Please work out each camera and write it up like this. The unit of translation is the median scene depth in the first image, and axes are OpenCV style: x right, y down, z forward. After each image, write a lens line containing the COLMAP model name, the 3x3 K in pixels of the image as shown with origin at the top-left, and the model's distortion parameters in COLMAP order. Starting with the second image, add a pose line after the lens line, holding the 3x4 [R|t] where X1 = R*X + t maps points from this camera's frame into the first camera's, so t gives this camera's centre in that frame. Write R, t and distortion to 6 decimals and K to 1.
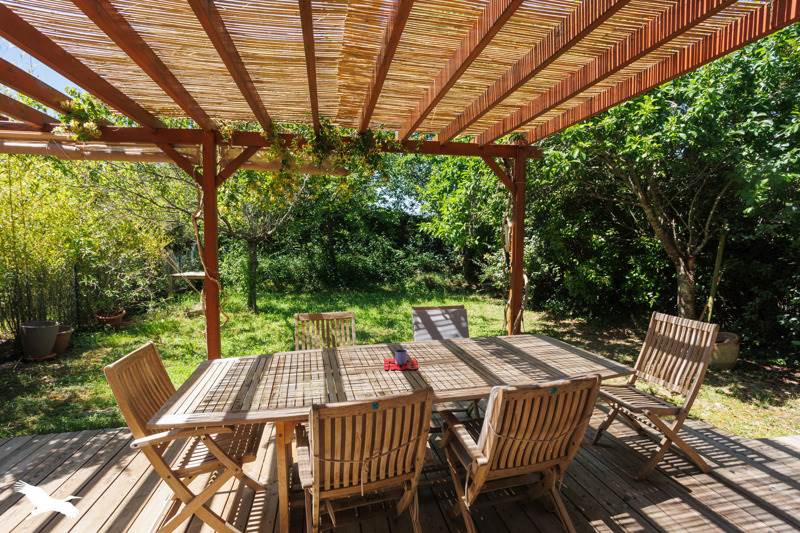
lens RADIAL K [[387.0, 0, 402.1], [0, 387.0, 265.7], [0, 0, 1]] dist [-0.012155, 0.001703]
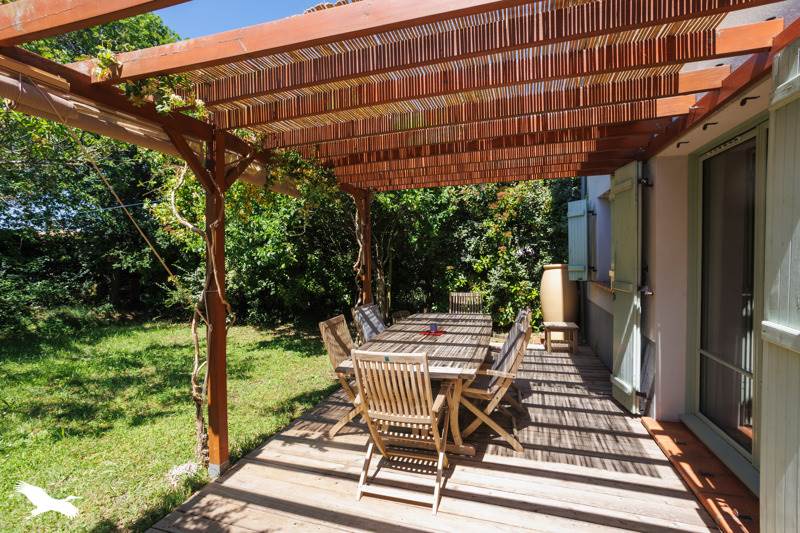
lens RADIAL K [[387.0, 0, 398.7], [0, 387.0, 263.5], [0, 0, 1]] dist [-0.012155, 0.001703]
pose [[0.495681, -0.018587, 0.868306, -0.404302], [0.073749, 0.997061, -0.020757, -0.000787], [-0.865368, 0.074326, 0.495595, 0.092149]]
